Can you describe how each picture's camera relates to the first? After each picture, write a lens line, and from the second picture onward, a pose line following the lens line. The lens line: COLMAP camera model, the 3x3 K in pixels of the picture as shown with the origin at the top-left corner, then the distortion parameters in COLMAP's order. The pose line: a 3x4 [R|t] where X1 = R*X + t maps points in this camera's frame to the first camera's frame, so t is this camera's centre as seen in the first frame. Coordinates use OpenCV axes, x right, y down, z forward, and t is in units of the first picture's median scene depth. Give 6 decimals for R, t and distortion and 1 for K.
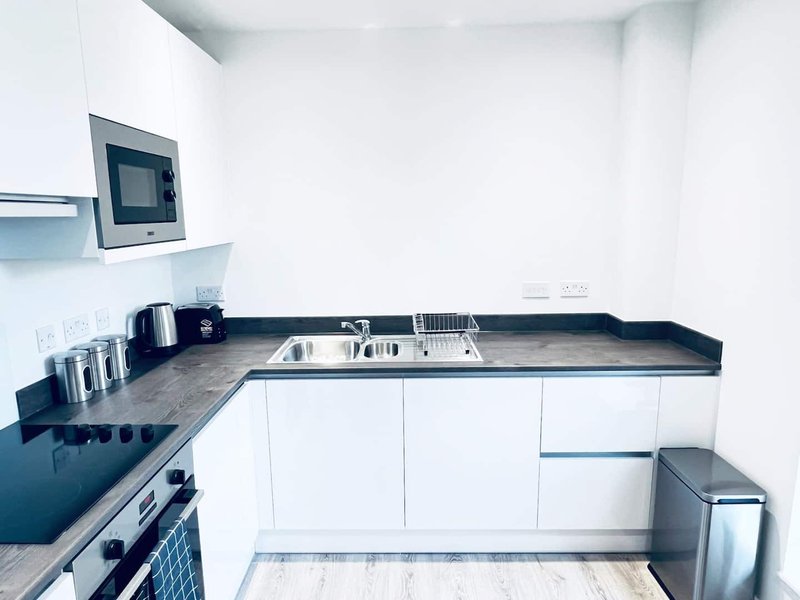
lens RADIAL K [[516.8, 0, 391.7], [0, 516.8, 302.9], [0, 0, 1]] dist [0.006707, 0.000146]
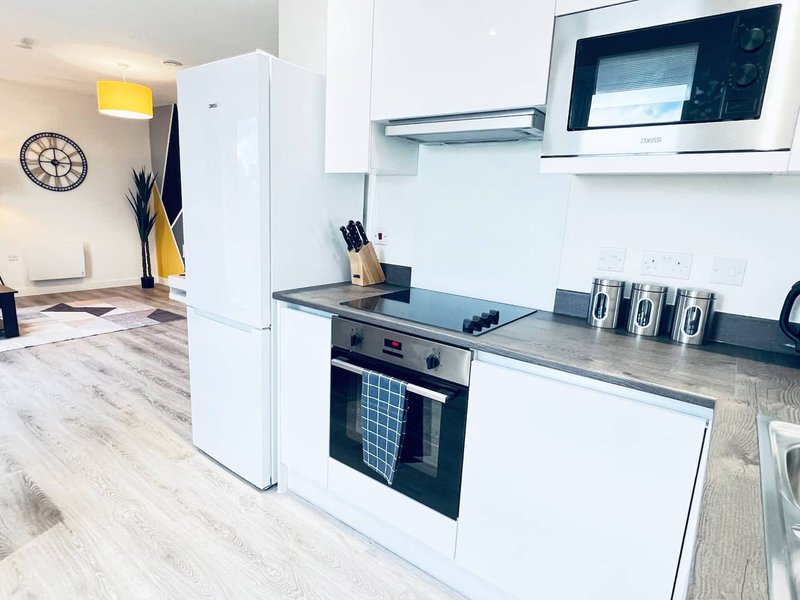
lens RADIAL K [[450.3, 0, 395.7], [0, 450.3, 299.9], [0, 0, 1]] dist [-0.000046, -0.002610]
pose [[-0.580975, 0.152838, -0.799443, 0.277132], [-0.176569, 0.935154, 0.307100, -0.049022], [0.794539, 0.319574, -0.516314, 1.029467]]
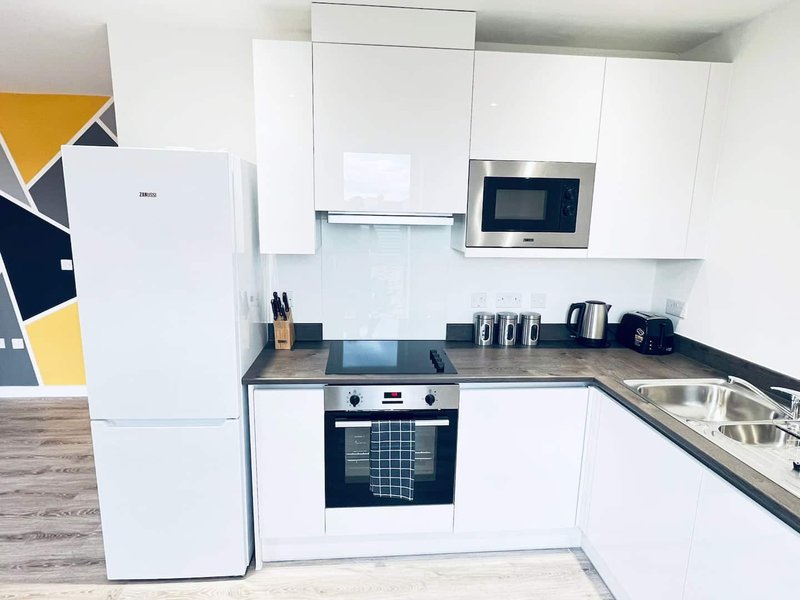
lens RADIAL K [[450.3, 0, 395.7], [0, 450.3, 299.9], [0, 0, 1]] dist [-0.000046, -0.002610]
pose [[0.102531, 0.201642, -0.974078, 0.589408], [-0.189054, 0.965341, 0.179934, -0.119498], [0.976599, 0.165705, 0.137098, 0.499593]]
